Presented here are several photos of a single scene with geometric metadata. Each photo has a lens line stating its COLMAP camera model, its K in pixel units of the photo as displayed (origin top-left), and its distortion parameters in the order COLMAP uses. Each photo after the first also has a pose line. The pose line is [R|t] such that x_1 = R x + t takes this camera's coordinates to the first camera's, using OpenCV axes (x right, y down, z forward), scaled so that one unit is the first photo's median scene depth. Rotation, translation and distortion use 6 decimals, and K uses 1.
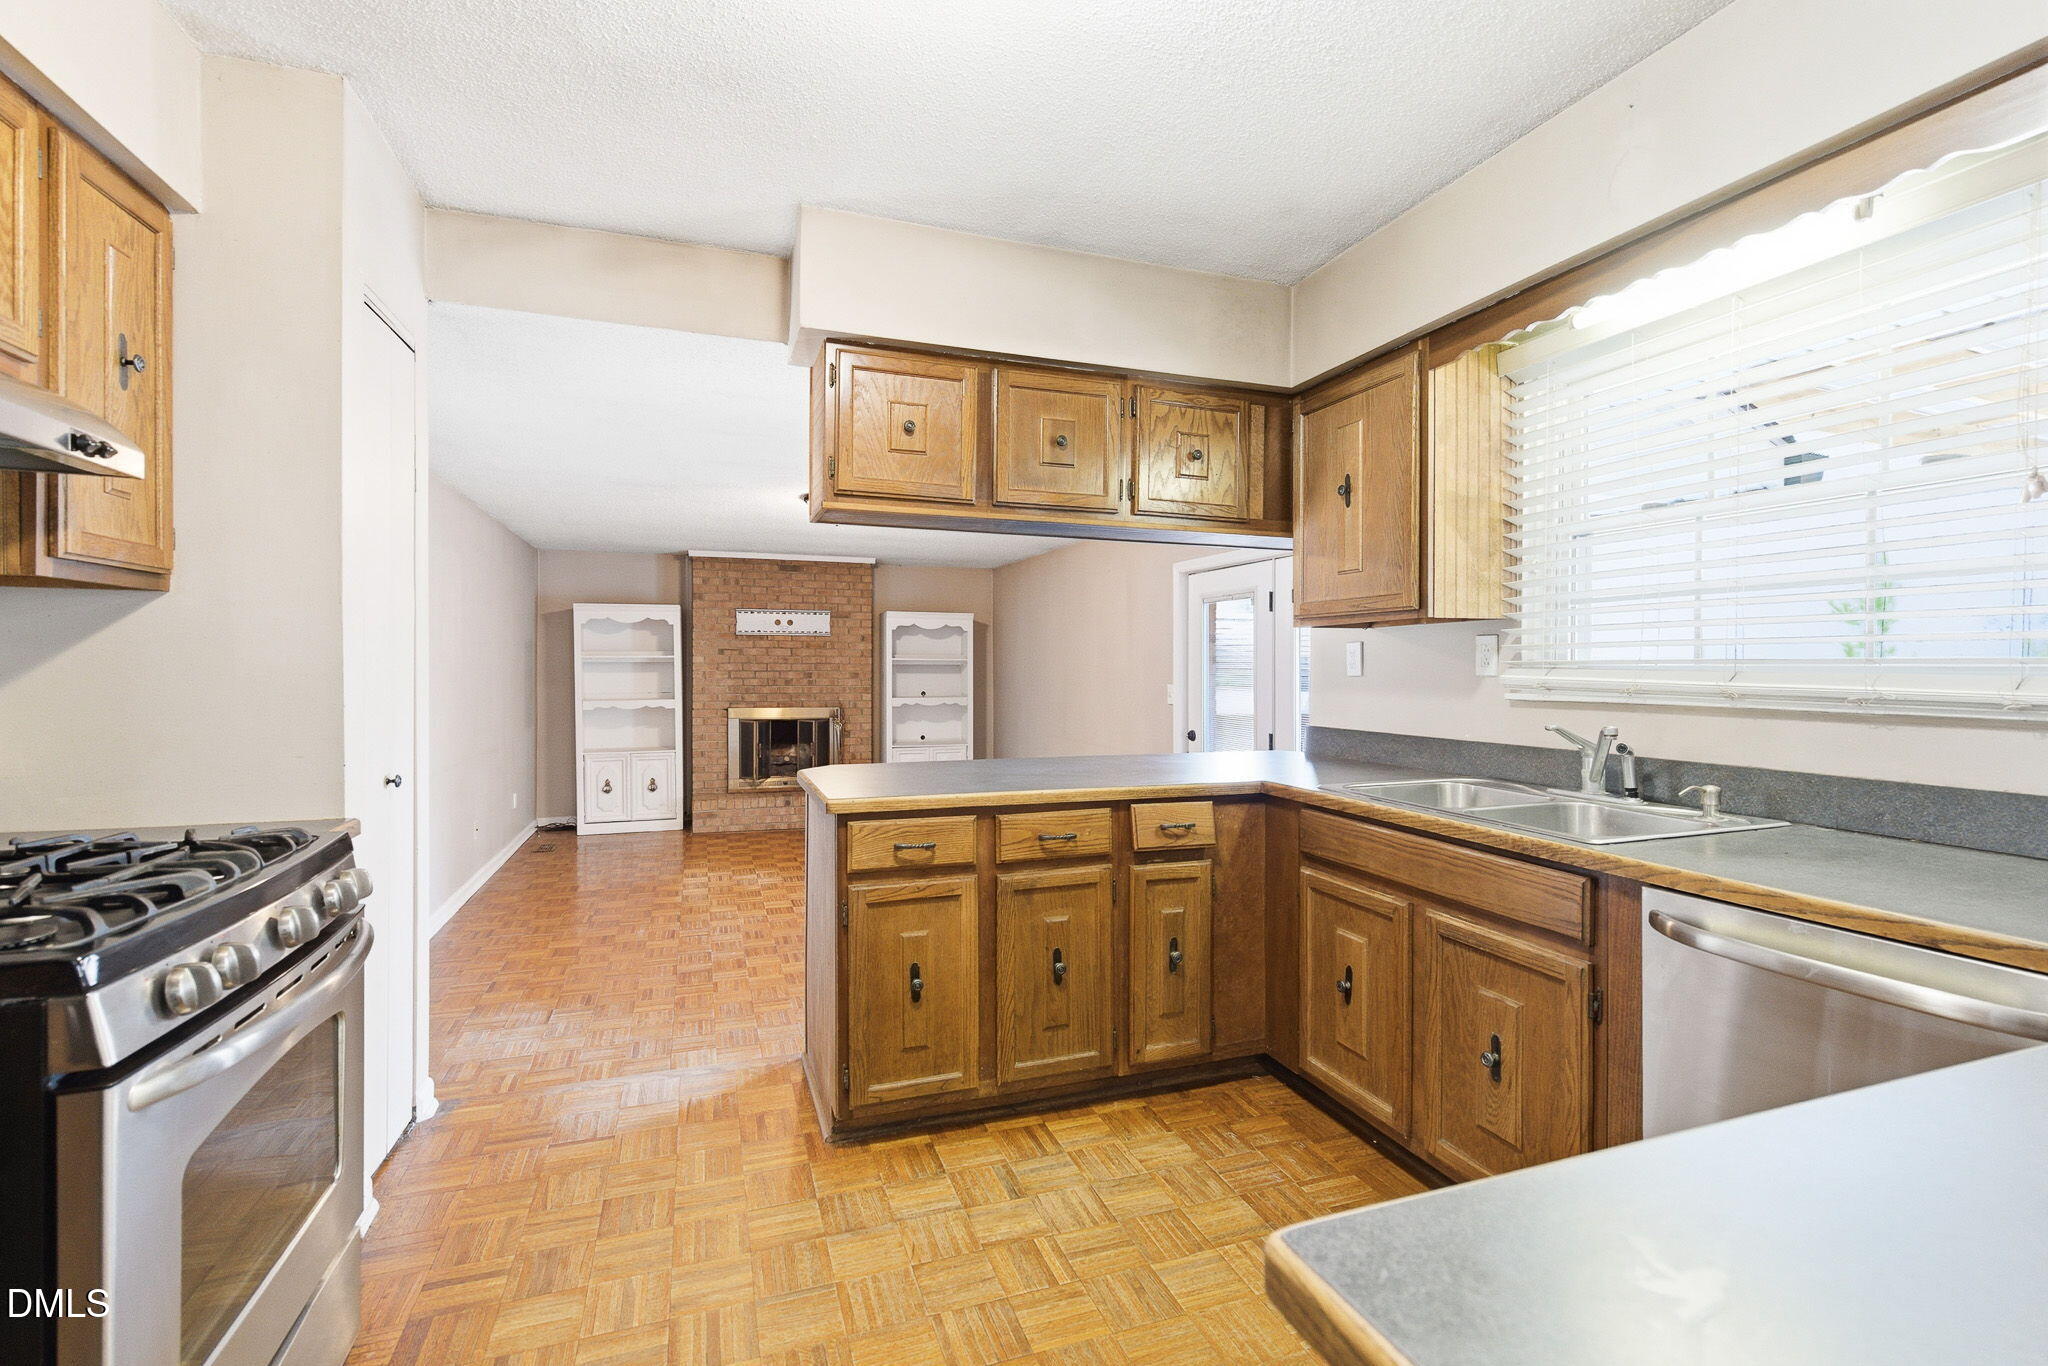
lens RADIAL K [[933.2, 0, 1030.0], [0, 933.2, 677.2], [0, 0, 1]] dist [0.001011, -0.002101]
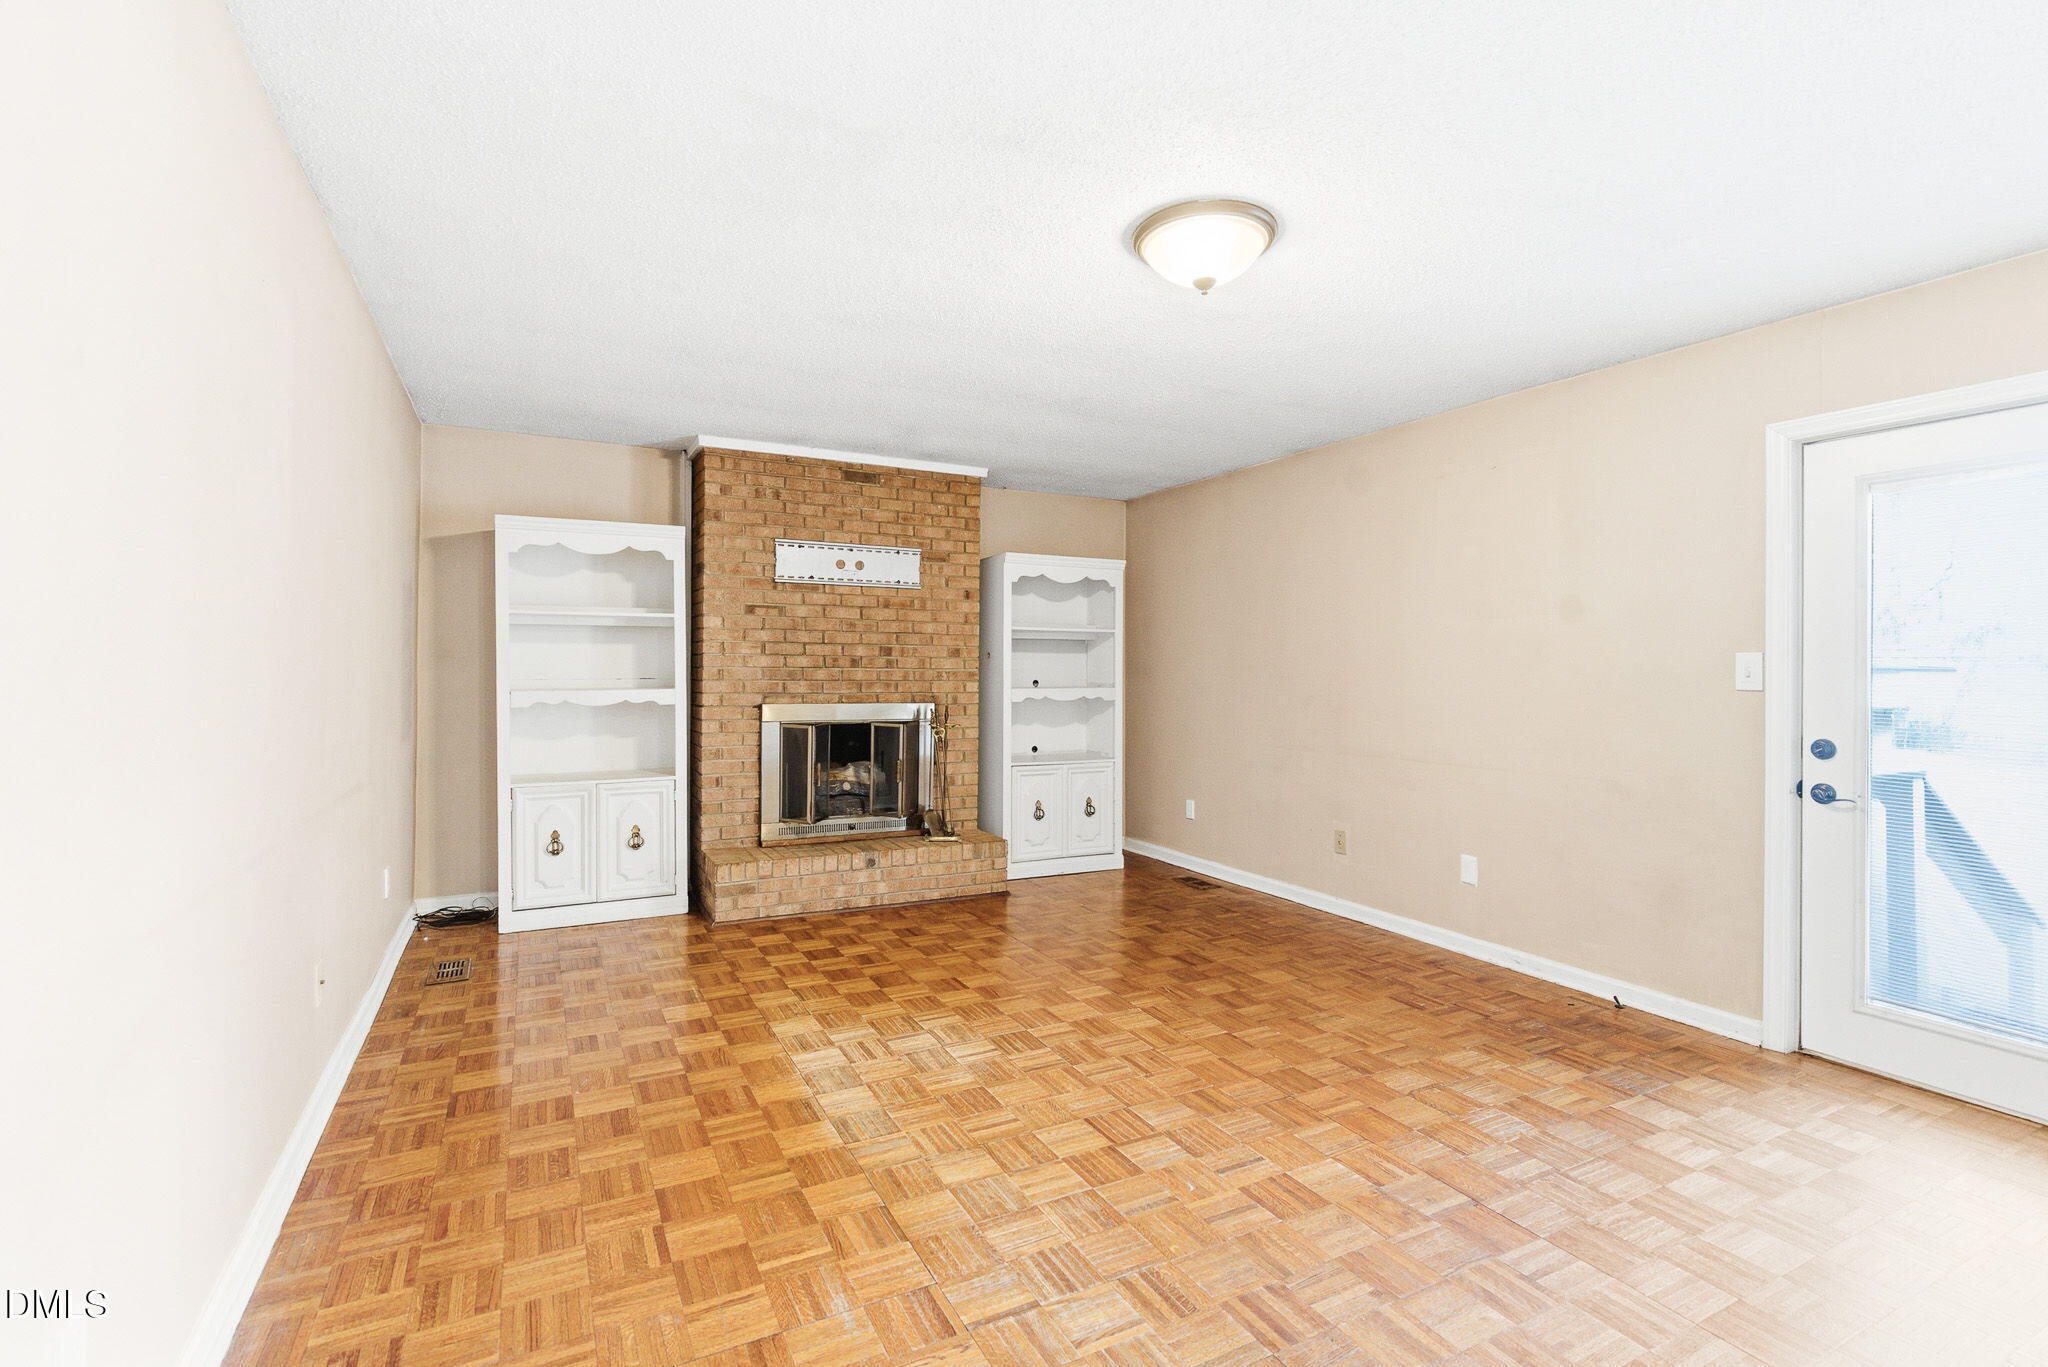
lens RADIAL K [[933.2, 0, 1015.7], [0, 933.2, 671.2], [0, 0, 1]] dist [0.001011, -0.002101]
pose [[0.990138, 0.003951, 0.140039, -0.243779], [-0.002729, 0.999957, -0.008918, 0.016770], [-0.140068, 0.008448, 0.990106, 0.381826]]
